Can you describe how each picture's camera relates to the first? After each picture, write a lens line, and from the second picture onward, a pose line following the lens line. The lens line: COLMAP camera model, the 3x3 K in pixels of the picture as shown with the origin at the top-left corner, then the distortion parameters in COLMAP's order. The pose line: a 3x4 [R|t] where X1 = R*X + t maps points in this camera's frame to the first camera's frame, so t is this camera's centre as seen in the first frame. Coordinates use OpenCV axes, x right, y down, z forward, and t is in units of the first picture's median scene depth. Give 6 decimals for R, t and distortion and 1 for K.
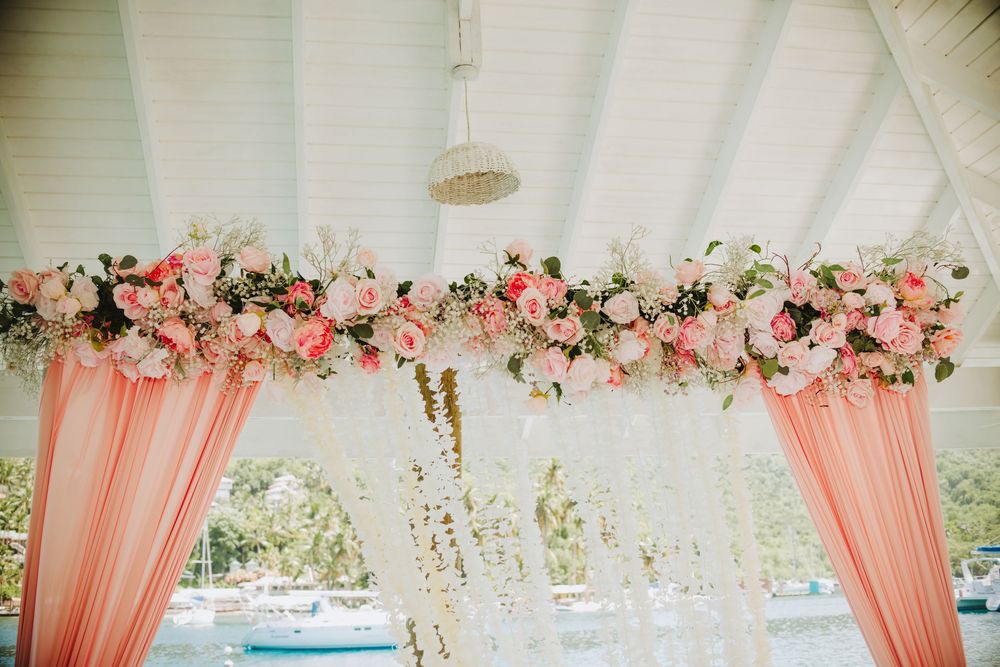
lens RADIAL K [[998.7, 0, 500.0], [0, 998.7, 333.5], [0, 0, 1]] dist [-0.176719, 0.155800]
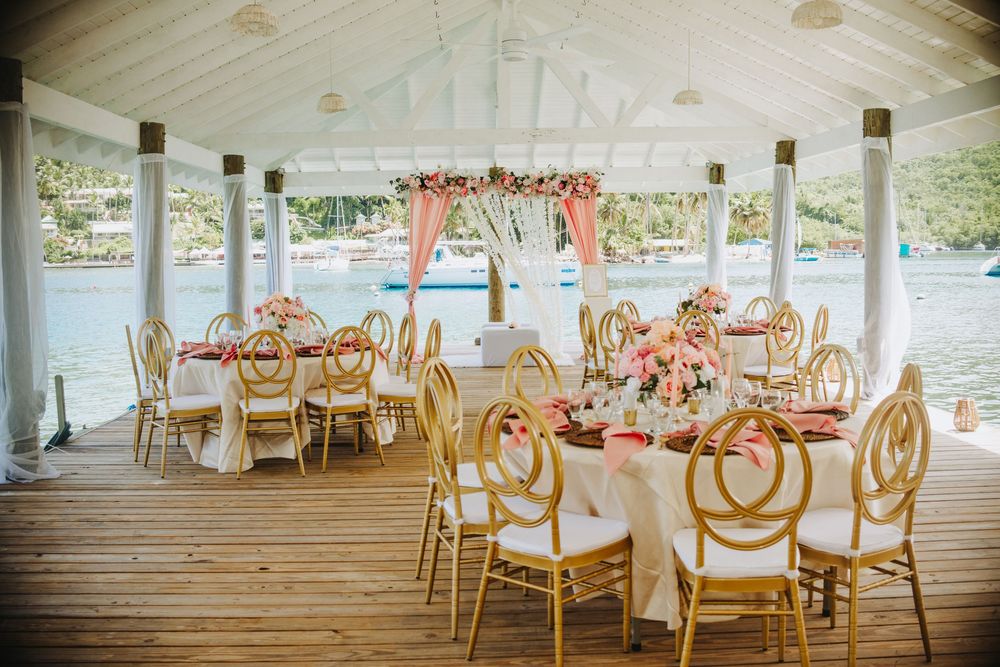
lens RADIAL K [[998.7, 0, 500.0], [0, 998.7, 333.5], [0, 0, 1]] dist [-0.176719, 0.155800]
pose [[0.993370, 0.026807, -0.111794, 0.010602], [0.012748, 0.940751, 0.338859, -0.018592], [0.114254, -0.338037, 0.934172, -0.072243]]
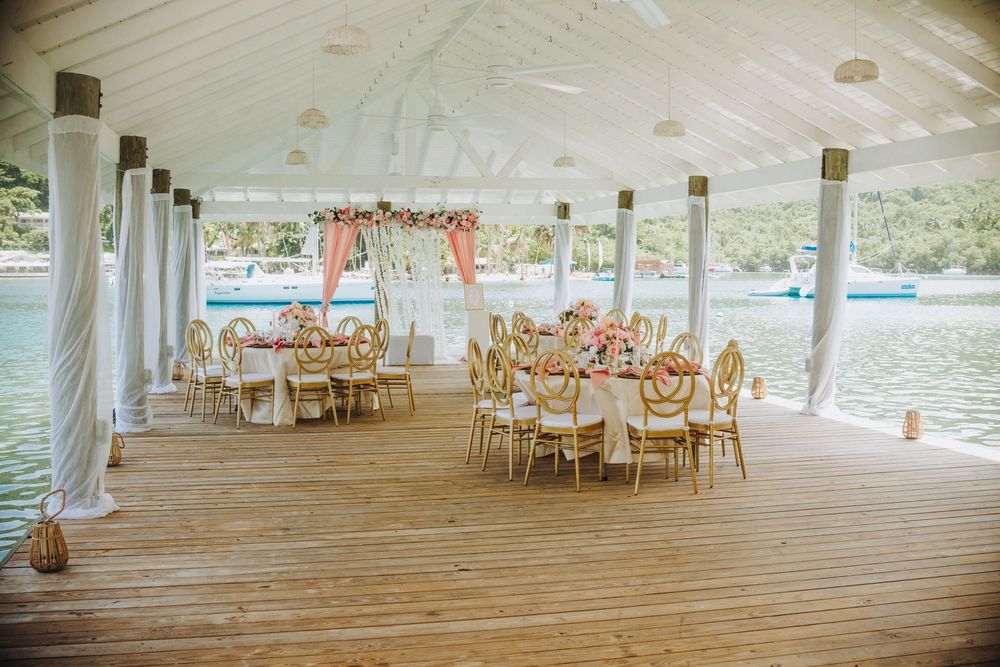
lens RADIAL K [[1034.1, 0, 500.0], [0, 1034.1, 333.5], [0, 0, 1]] dist [-0.166729, 0.008049]
pose [[0.995564, 0.028198, 0.089767, 0.001218], [-0.055331, 0.947094, 0.316152, -0.025798], [-0.076103, -0.319717, 0.944452, -0.097901]]
